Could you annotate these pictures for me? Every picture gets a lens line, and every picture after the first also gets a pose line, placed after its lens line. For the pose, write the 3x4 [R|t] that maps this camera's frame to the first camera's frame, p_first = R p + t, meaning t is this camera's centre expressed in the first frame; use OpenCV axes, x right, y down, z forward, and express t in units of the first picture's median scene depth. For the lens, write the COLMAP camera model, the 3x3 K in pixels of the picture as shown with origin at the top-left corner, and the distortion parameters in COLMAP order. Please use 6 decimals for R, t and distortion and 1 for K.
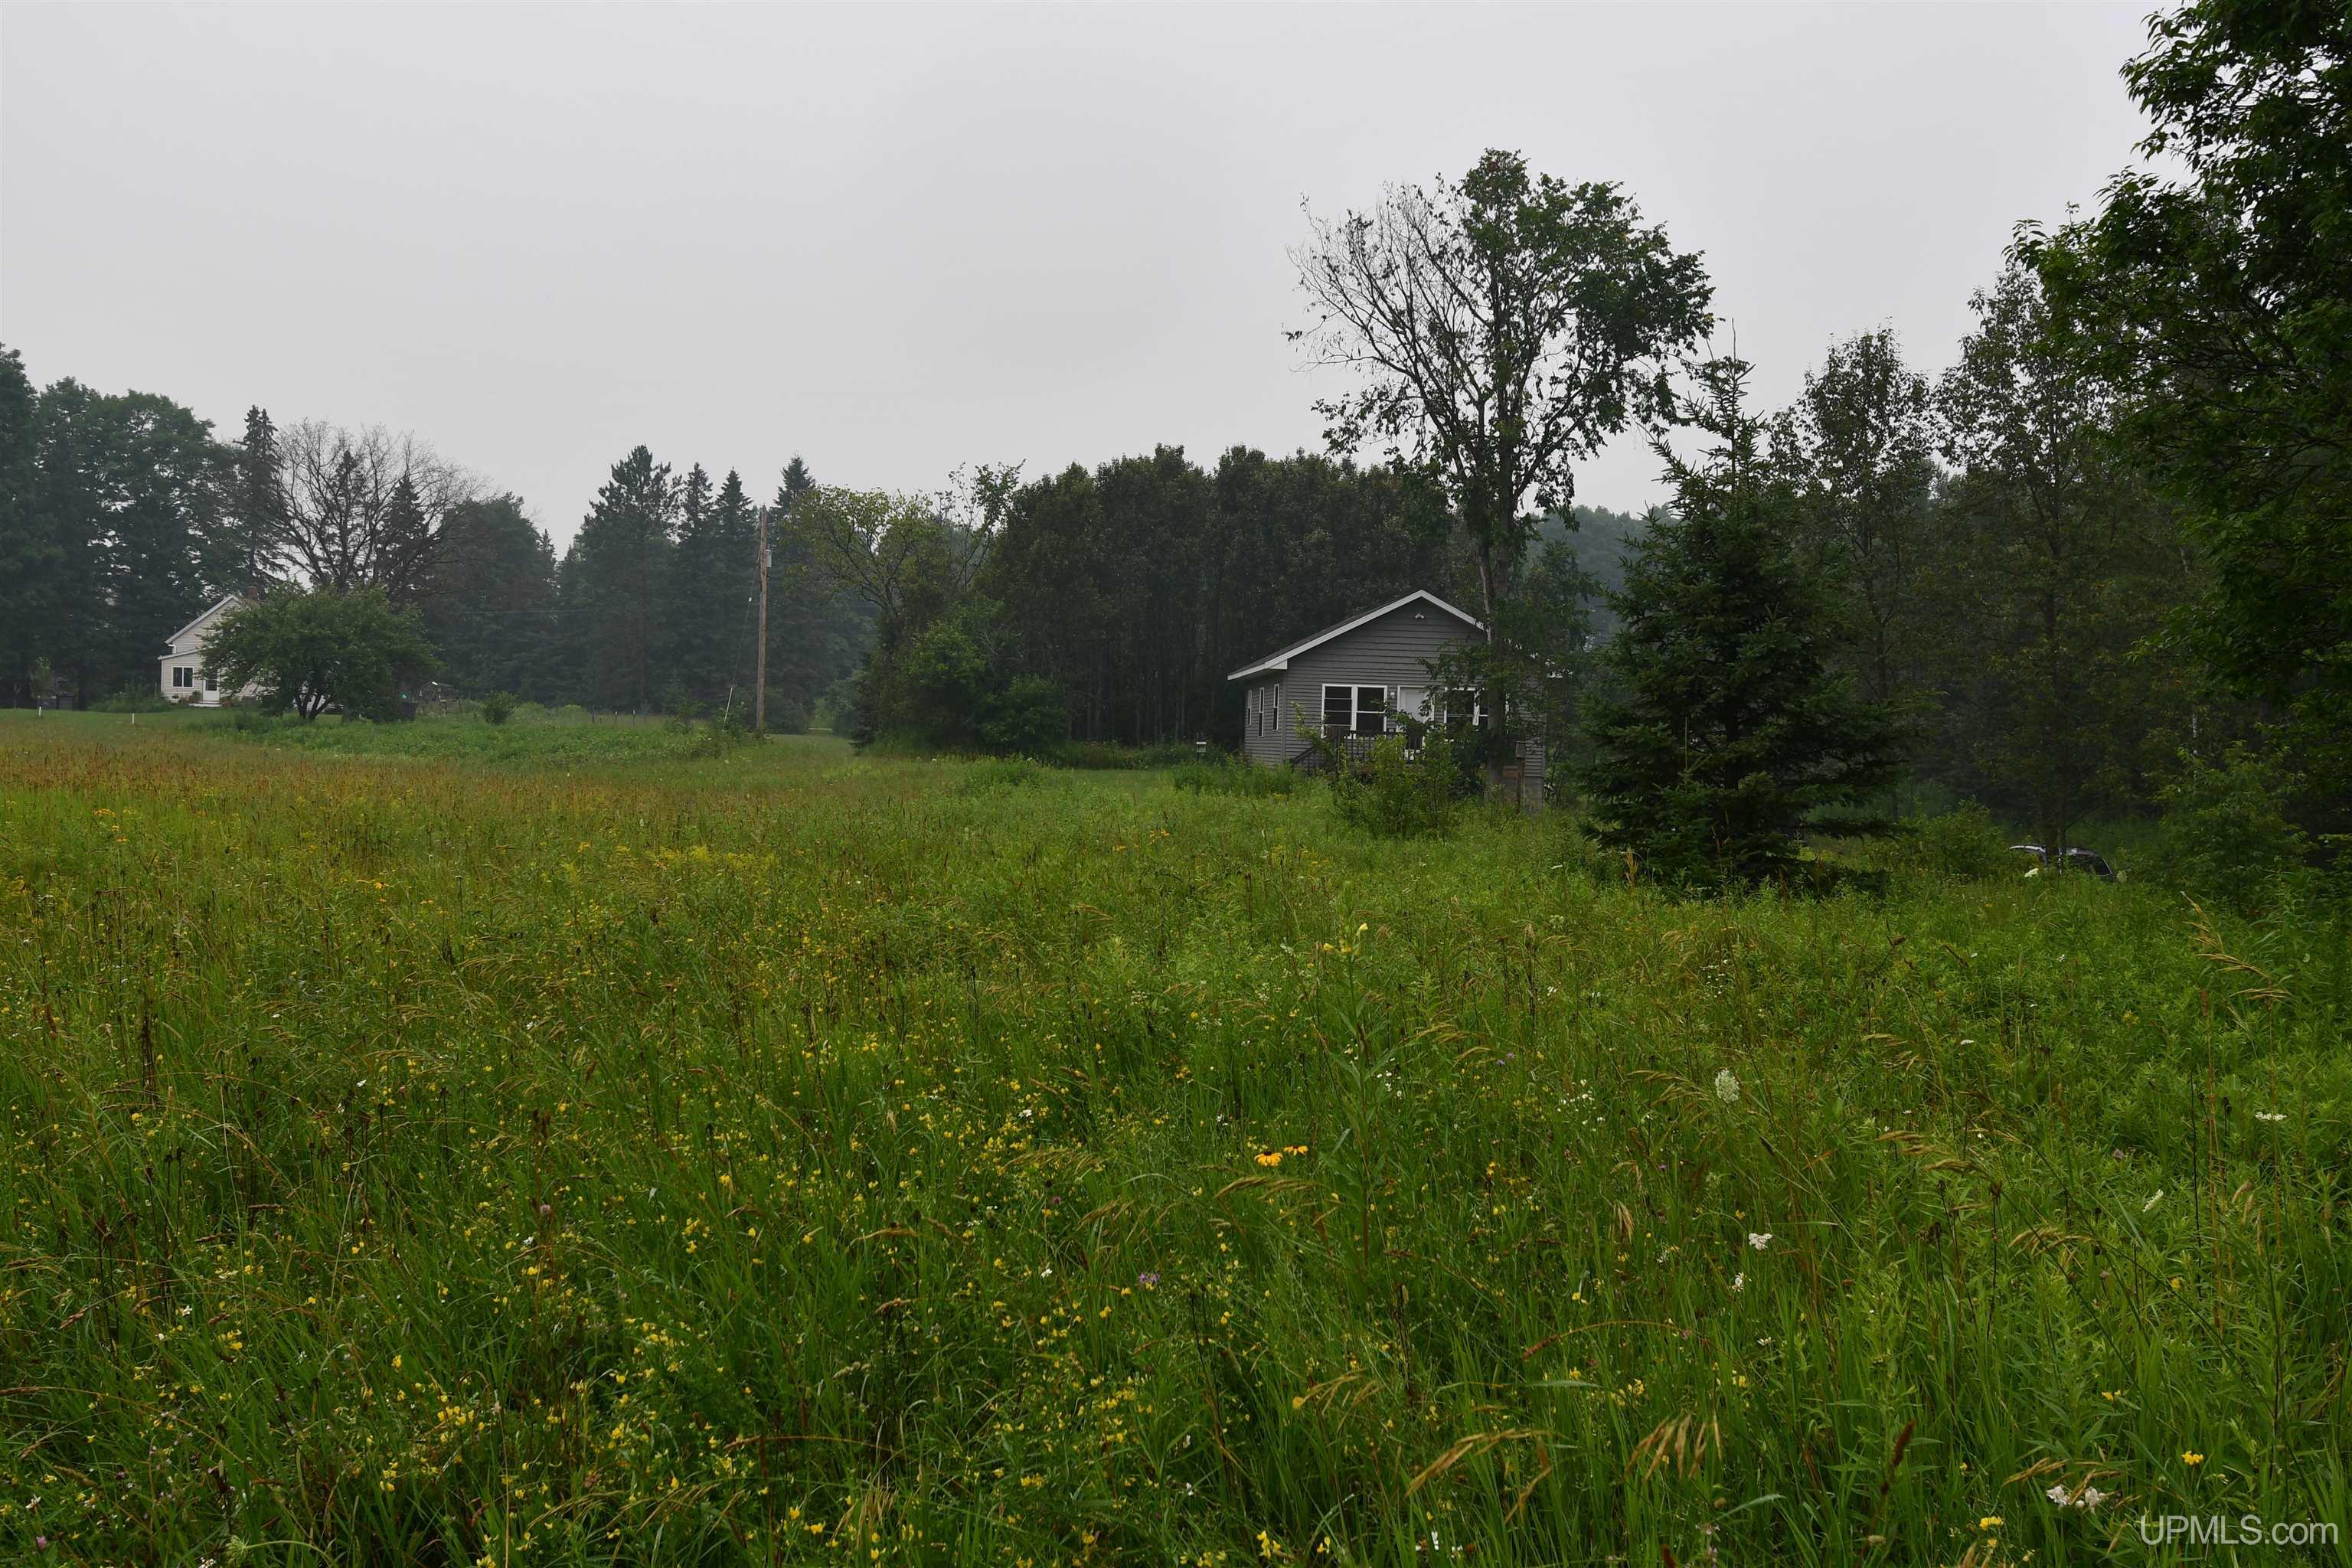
lens RADIAL K [[1988.6, 0, 1176.0], [0, 1988.6, 784.0], [0, 0, 1]] dist [0.000880, -0.003050]
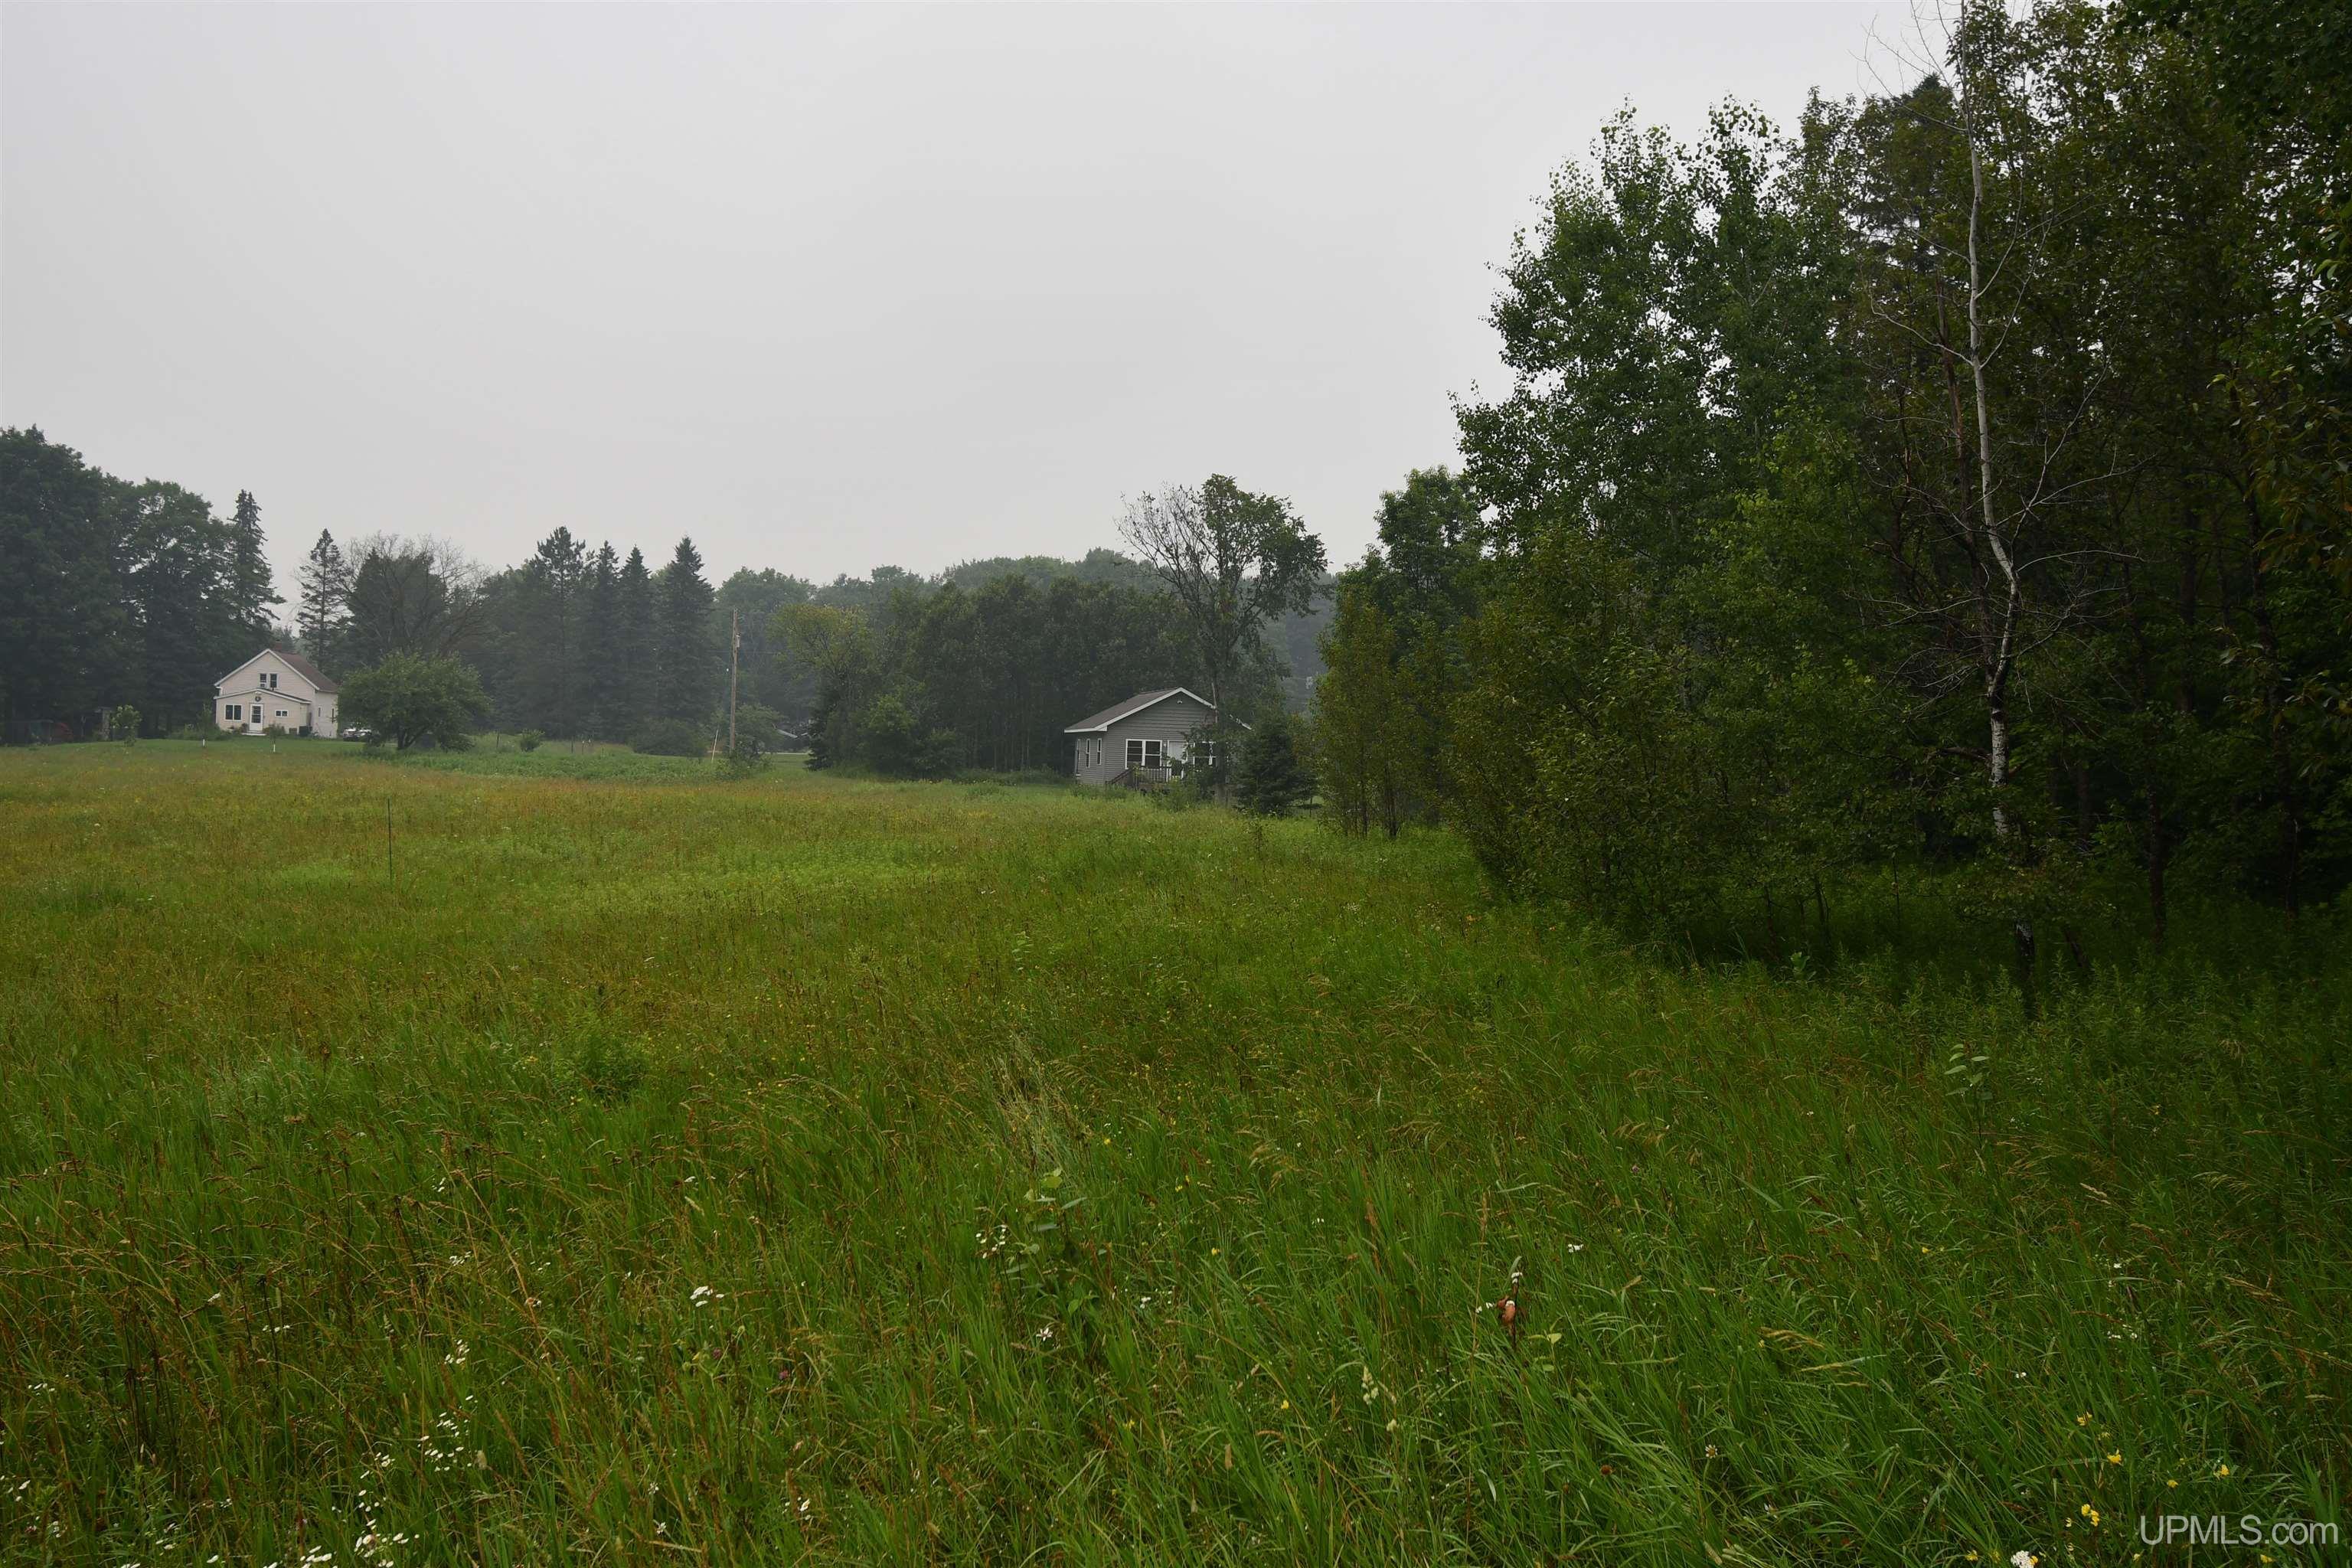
lens RADIAL K [[1988.6, 0, 1176.0], [0, 1988.6, 784.0], [0, 0, 1]] dist [0.000880, -0.003050]
pose [[0.992057, 0.002123, 0.125772, -0.083562], [-0.001317, 0.999978, -0.006487, 0.001292], [-0.125783, 0.006270, 0.992038, -0.610699]]
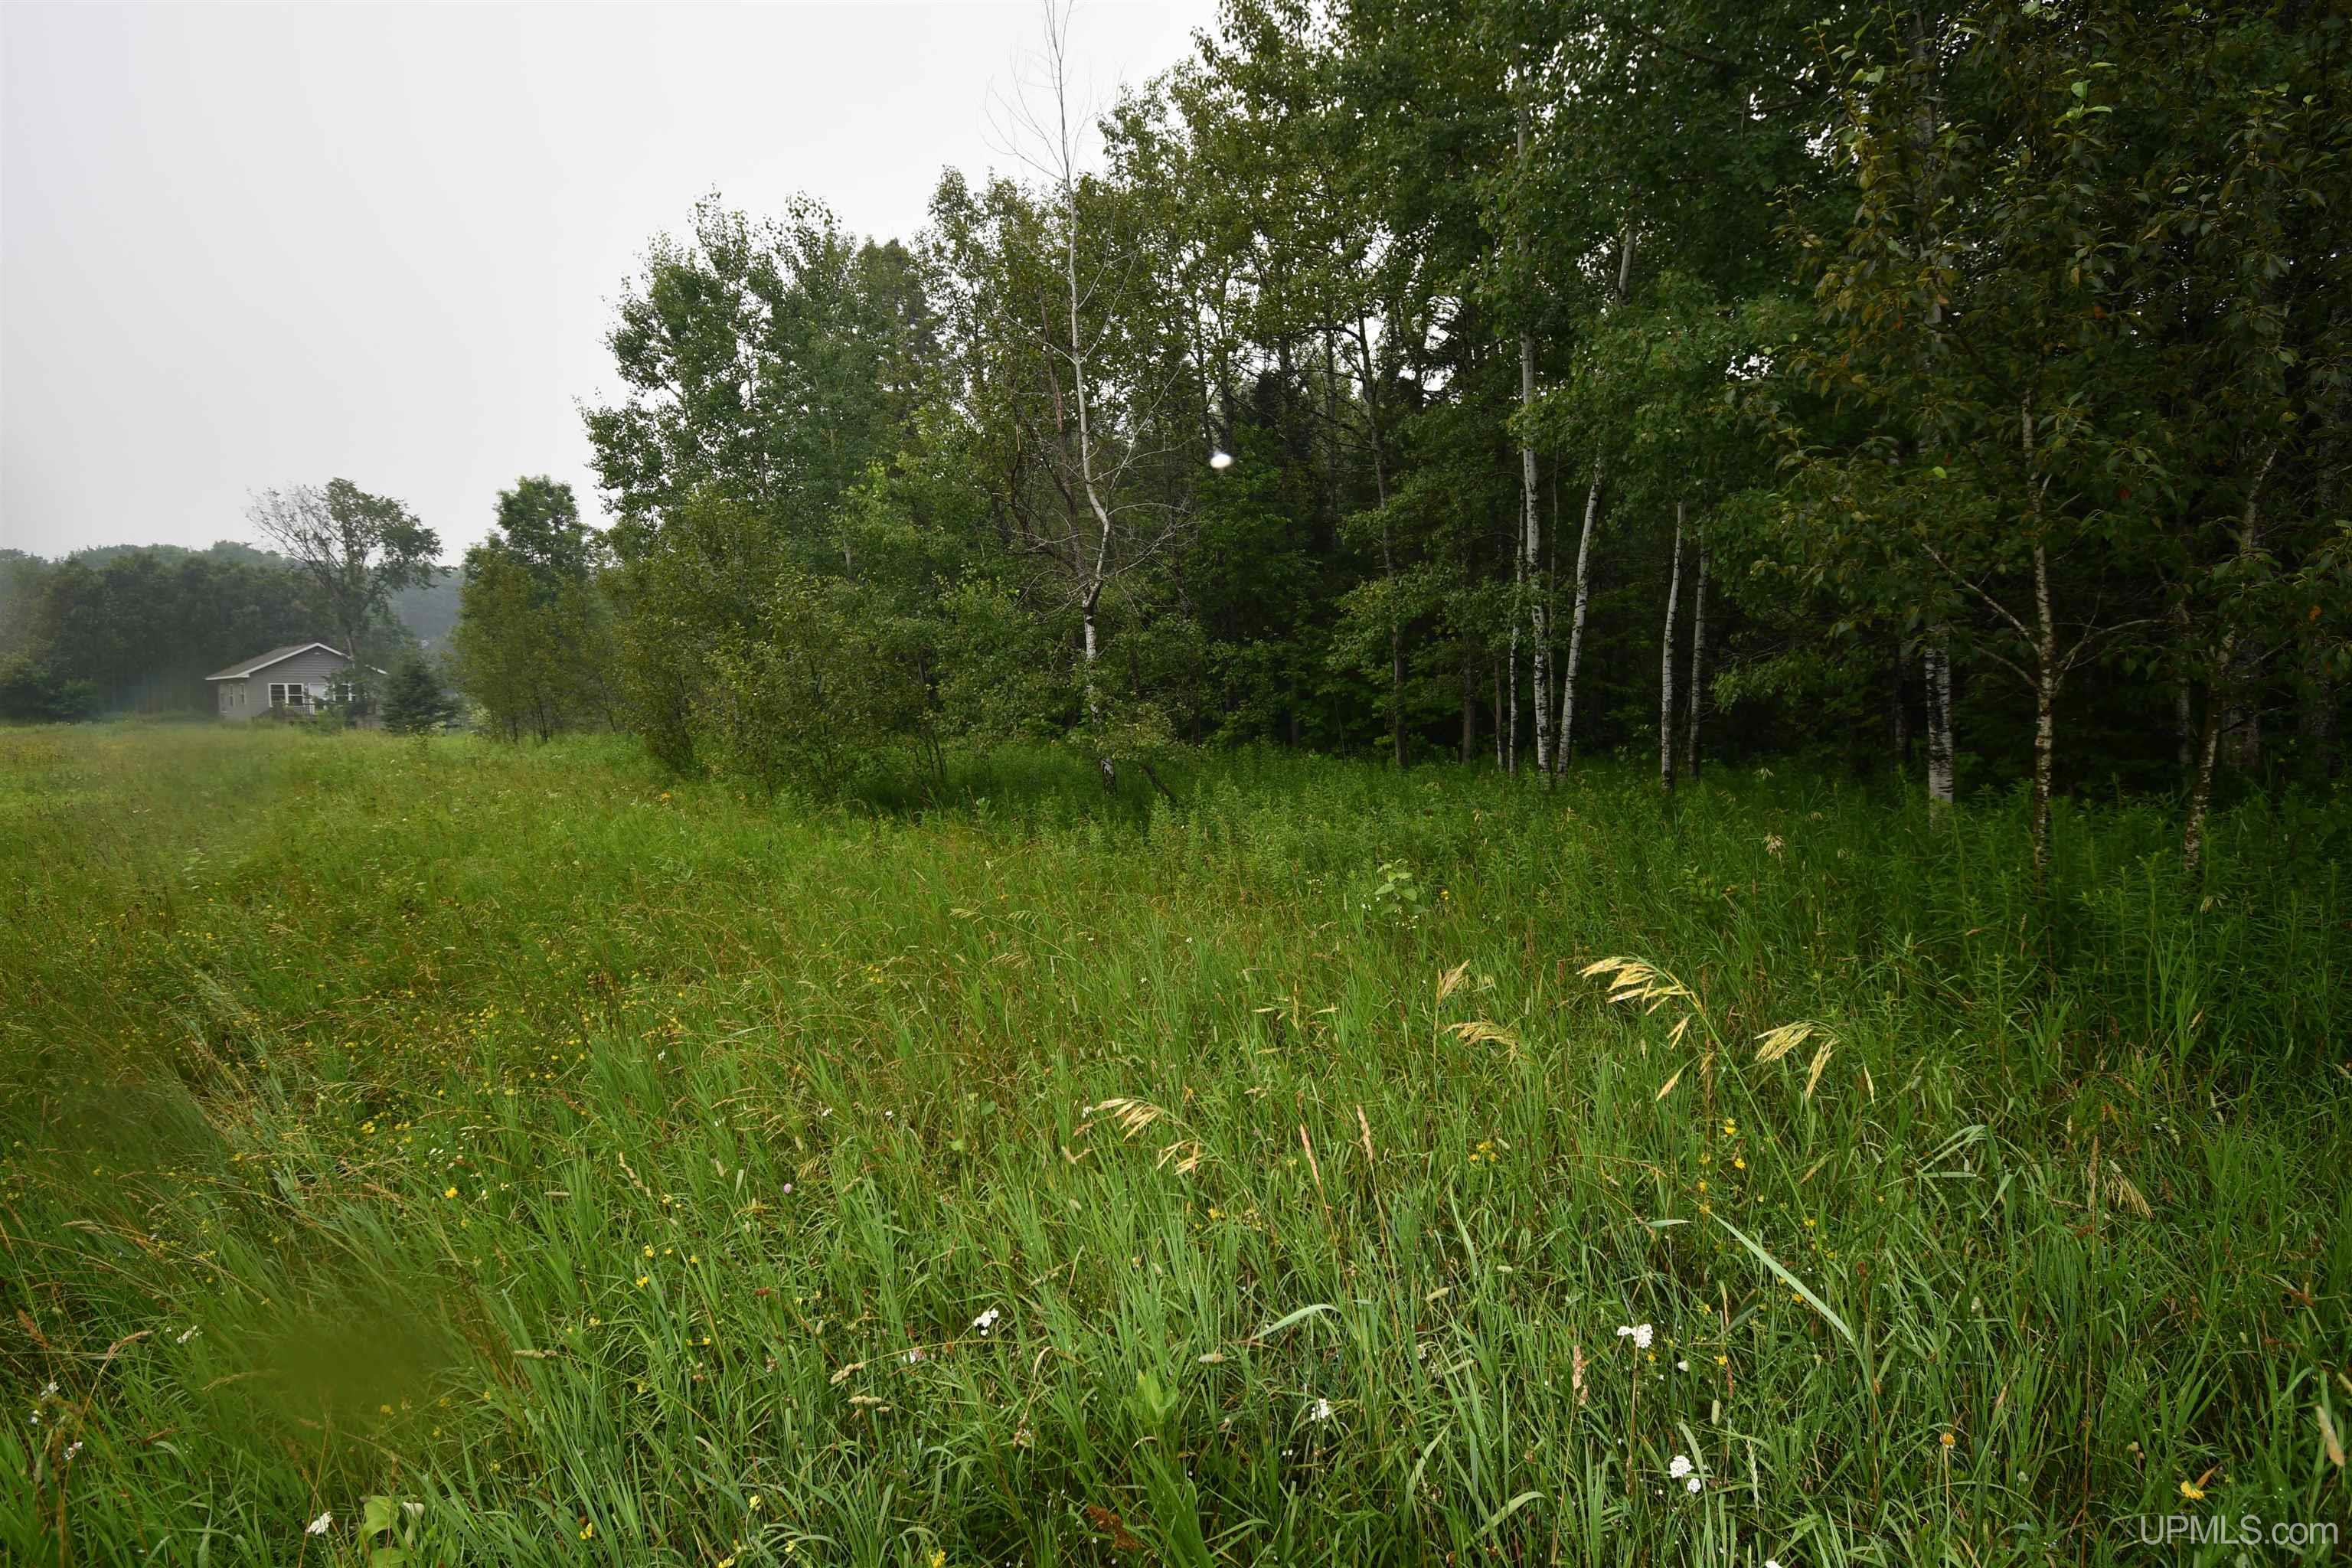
lens RADIAL K [[1098.7, 0, 1176.0], [0, 1098.7, 784.0], [0, 0, 1]] dist [0.004324, -0.018397]
pose [[0.697818, -0.080245, 0.711766, -0.080441], [0.036916, 0.996413, 0.076144, 0.006513], [-0.715323, -0.026859, 0.698278, -0.500305]]
